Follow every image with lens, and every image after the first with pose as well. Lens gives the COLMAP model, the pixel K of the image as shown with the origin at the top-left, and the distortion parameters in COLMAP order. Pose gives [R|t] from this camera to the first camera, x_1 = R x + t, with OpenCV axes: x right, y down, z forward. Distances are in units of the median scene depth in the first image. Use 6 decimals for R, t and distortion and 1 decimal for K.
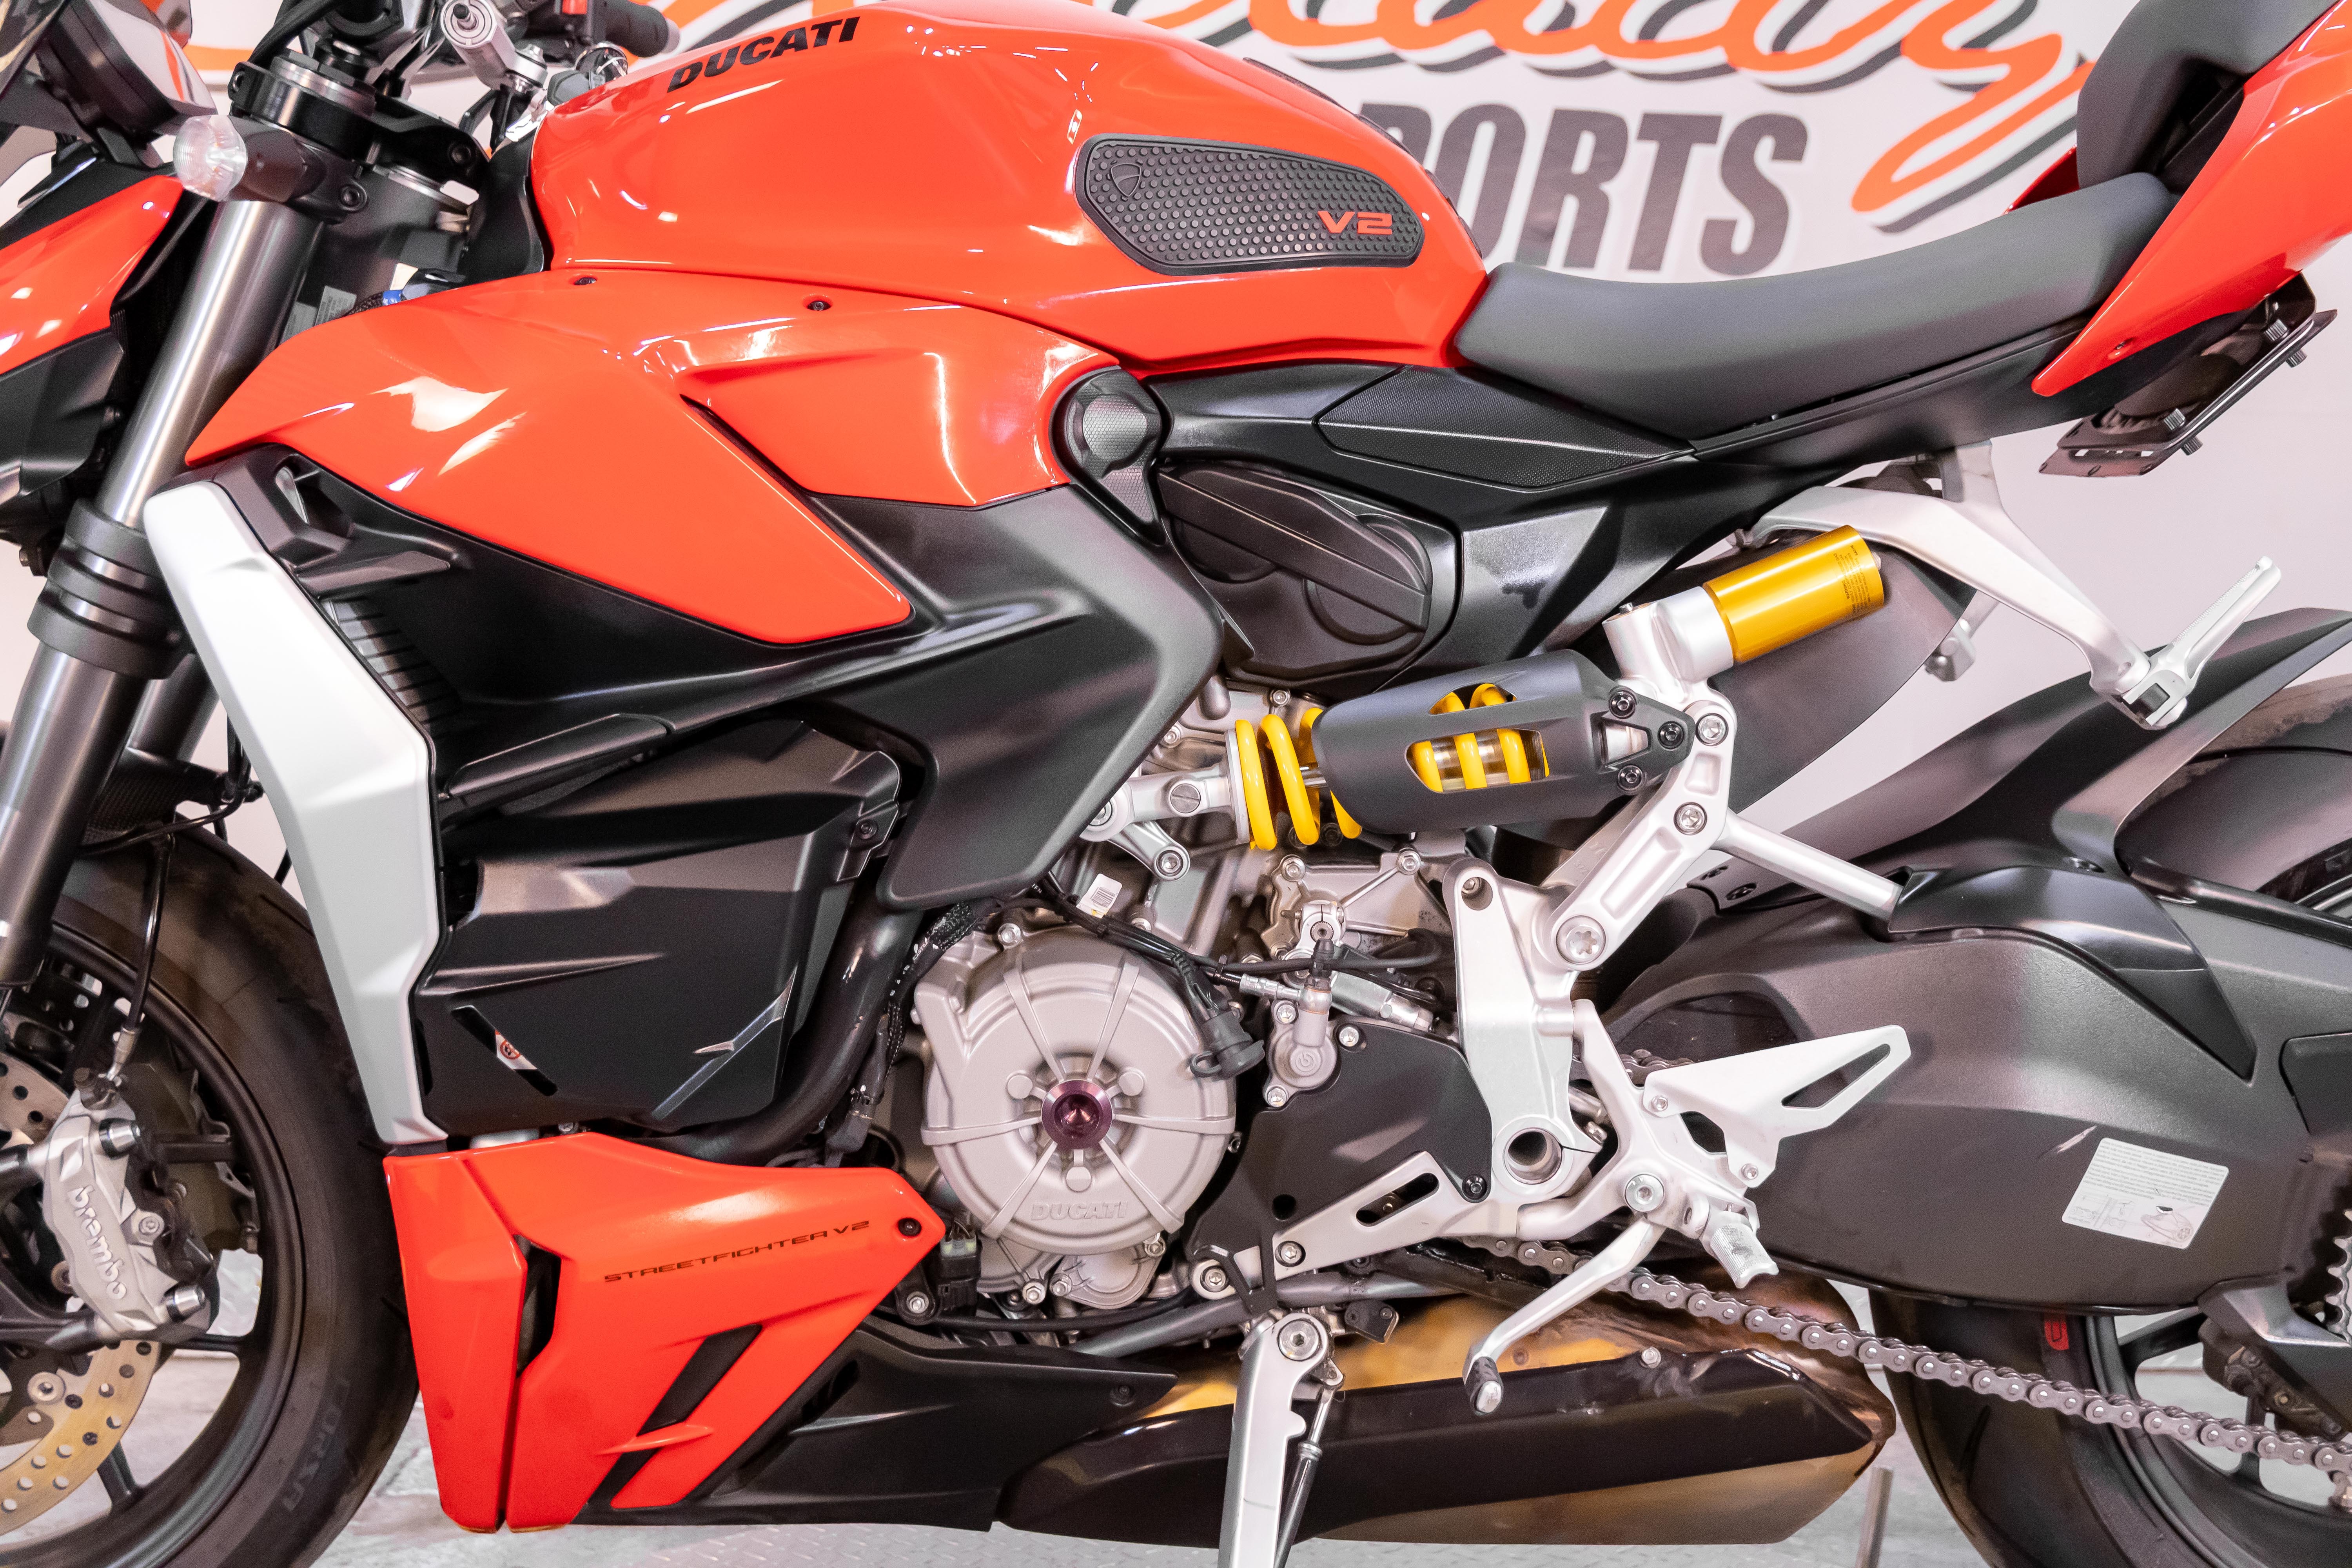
lens RADIAL K [[2452.1, 0, 1161.4], [0, 2452.1, 783.7], [0, 0, 1]] dist [-0.010816, 0.000000]
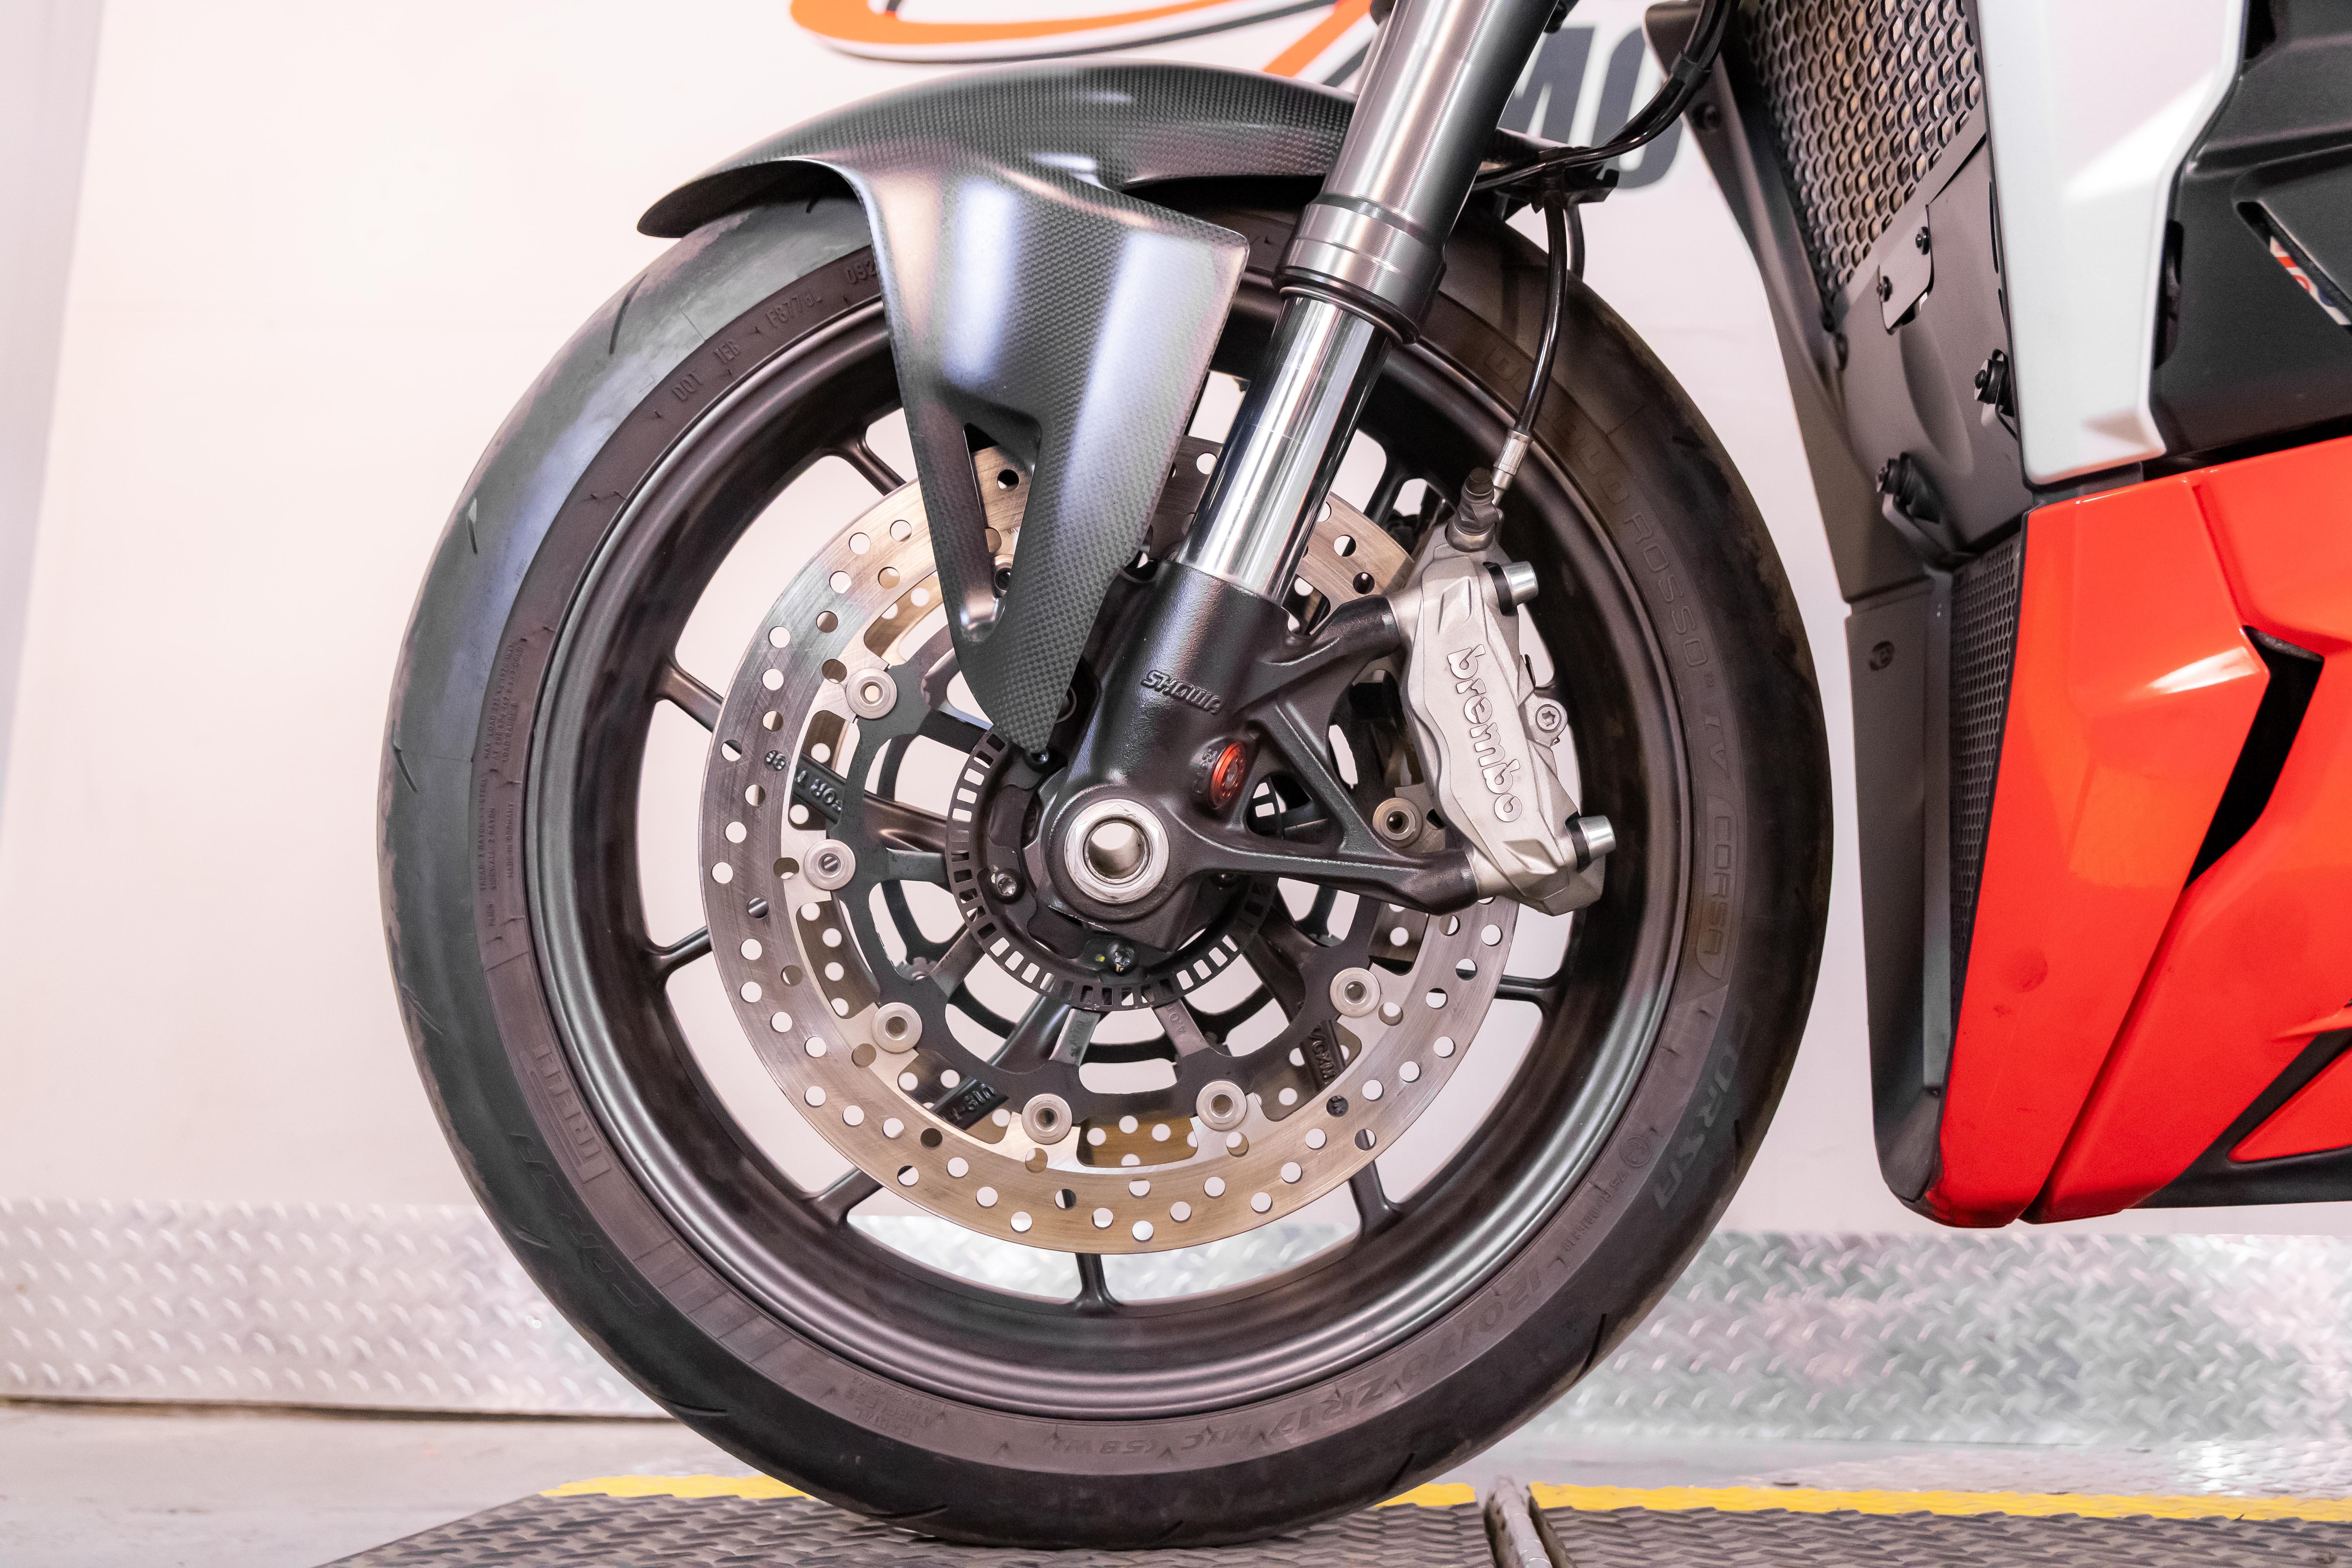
lens RADIAL K [[2194.2, 0, 1161.9], [0, 2194.2, 787.6], [0, 0, 1]] dist [-0.004546, 0.000000]
pose [[0.994728, -0.021824, -0.100204, -0.480563], [0.005618, 0.987224, -0.159241, 0.310040], [0.102399, 0.157838, 0.982141, 0.407100]]
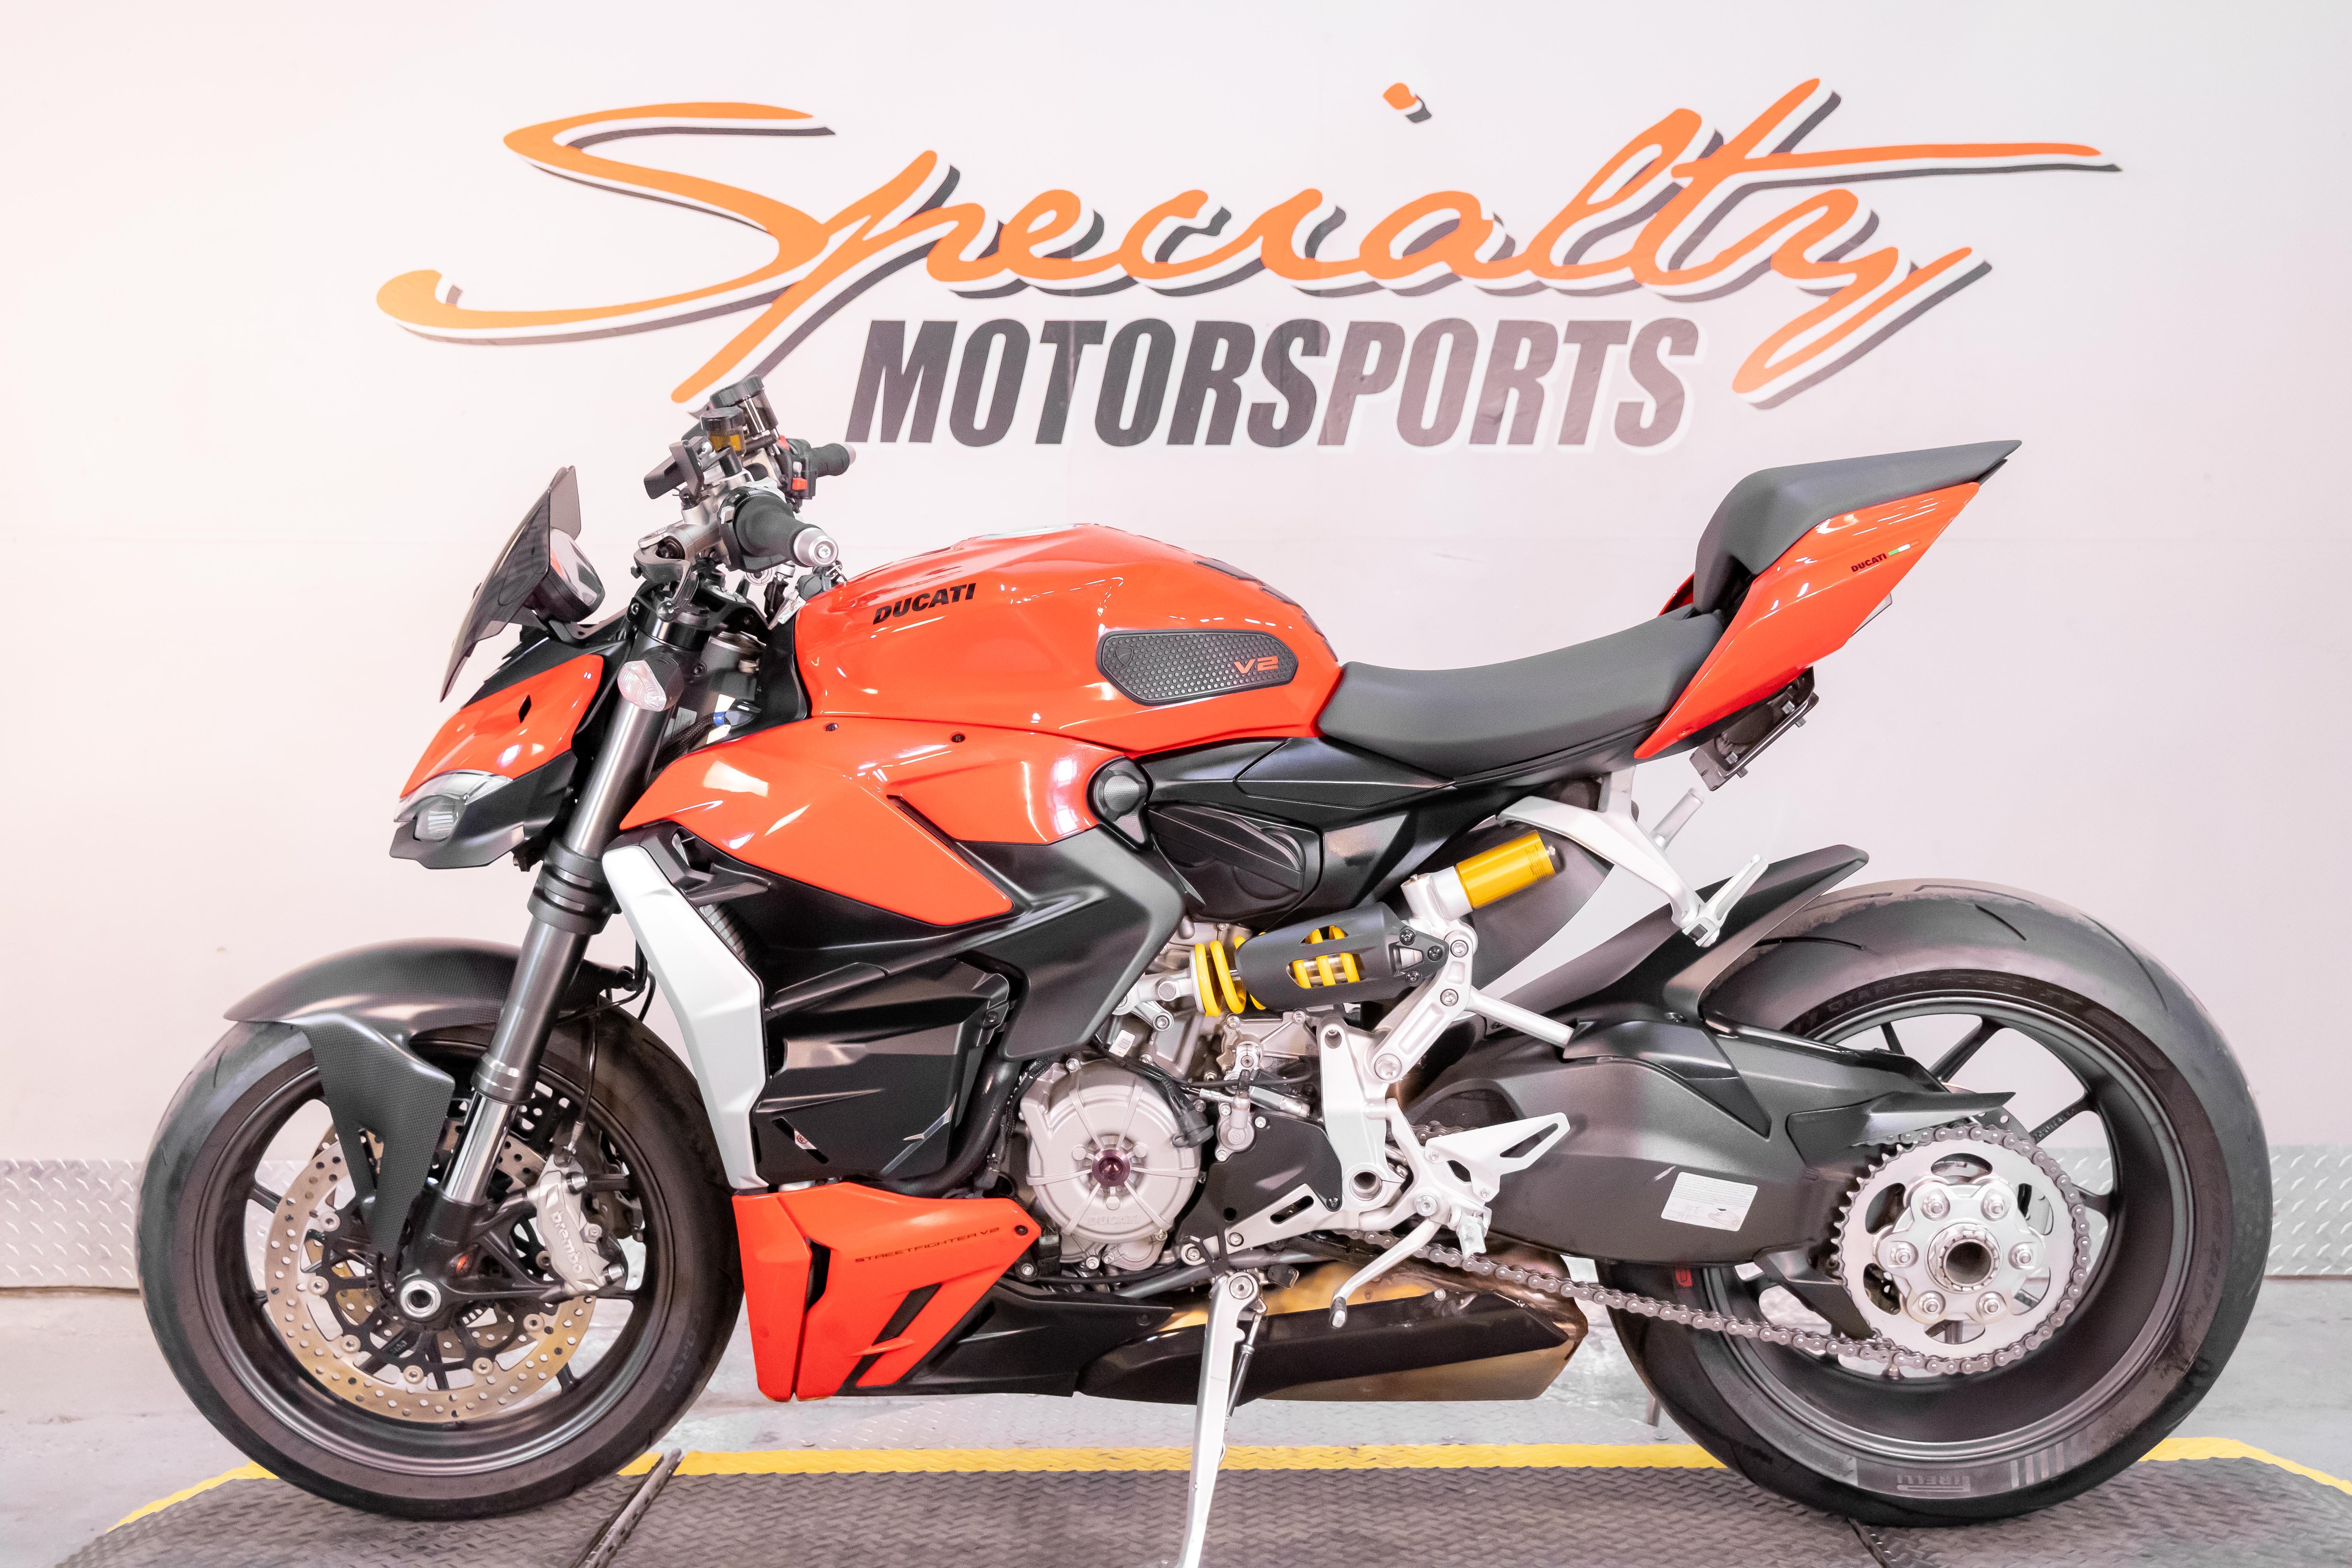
lens RADIAL K [[2452.1, 0, 1158.4], [0, 2452.1, 798.4], [0, 0, 1]] dist [-0.010816, 0.000000]
pose [[0.998585, -0.022941, -0.047970, 0.089957], [0.025069, 0.998706, 0.044245, -0.208857], [0.046893, -0.045385, 0.997868, -0.765752]]
